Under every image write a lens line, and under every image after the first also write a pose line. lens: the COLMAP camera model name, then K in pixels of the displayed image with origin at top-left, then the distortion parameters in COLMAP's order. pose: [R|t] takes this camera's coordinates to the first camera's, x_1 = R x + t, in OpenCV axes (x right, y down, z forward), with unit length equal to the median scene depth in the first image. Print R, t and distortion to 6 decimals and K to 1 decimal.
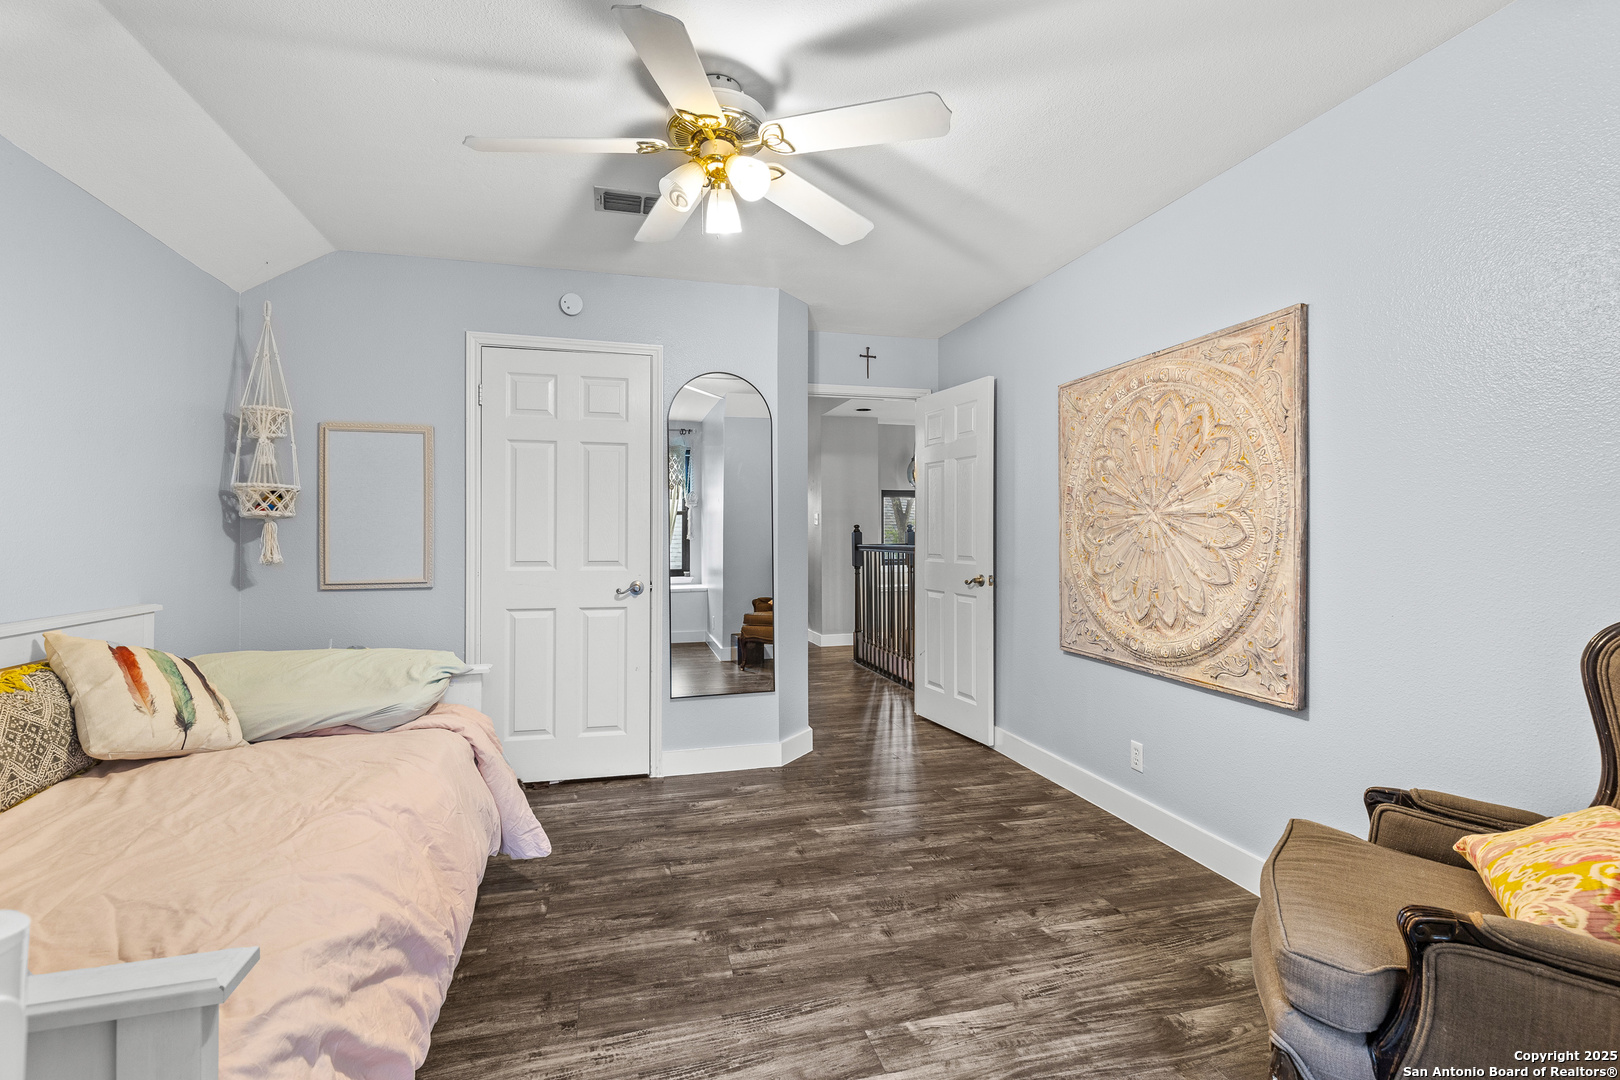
lens RADIAL K [[732.3, 0, 816.5], [0, 732.3, 532.5], [0, 0, 1]] dist [0.012209, -0.003670]
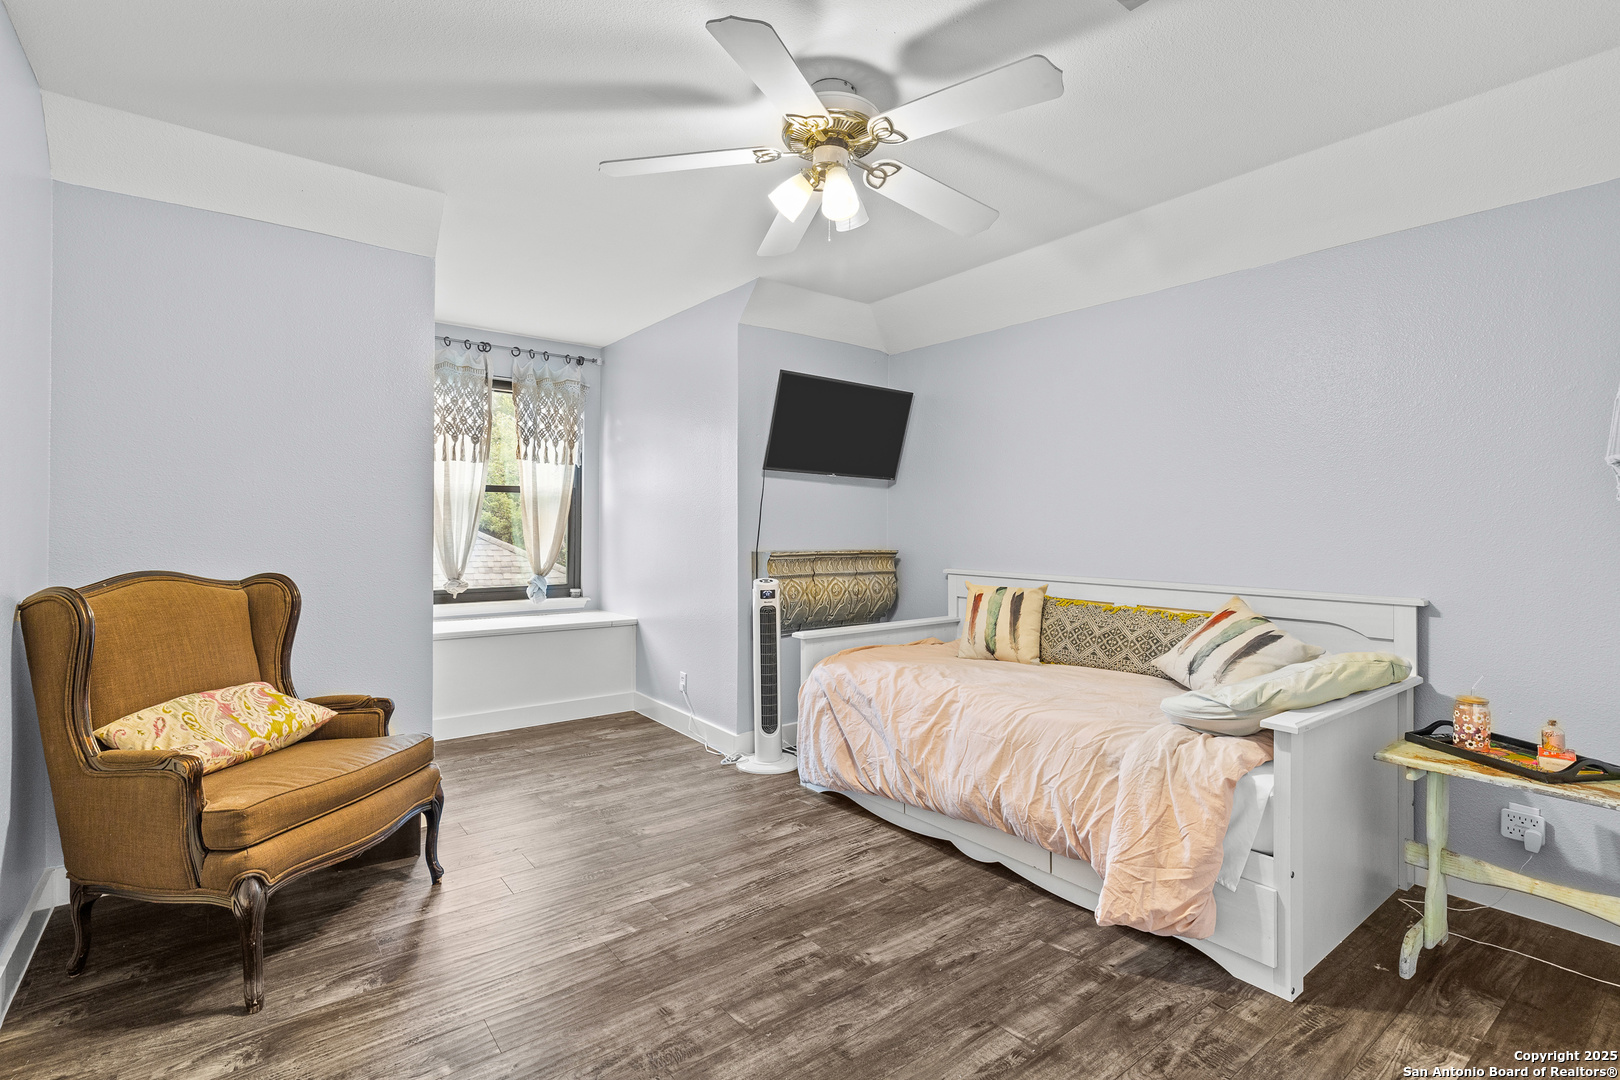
lens RADIAL K [[732.3, 0, 812.8], [0, 732.3, 534.4], [0, 0, 1]] dist [0.012209, -0.003670]
pose [[-0.922809, 0.002324, -0.385251, 0.260093], [-0.000381, 0.999976, 0.006943, 0.009662], [0.385258, 0.006554, -0.922786, 1.826122]]
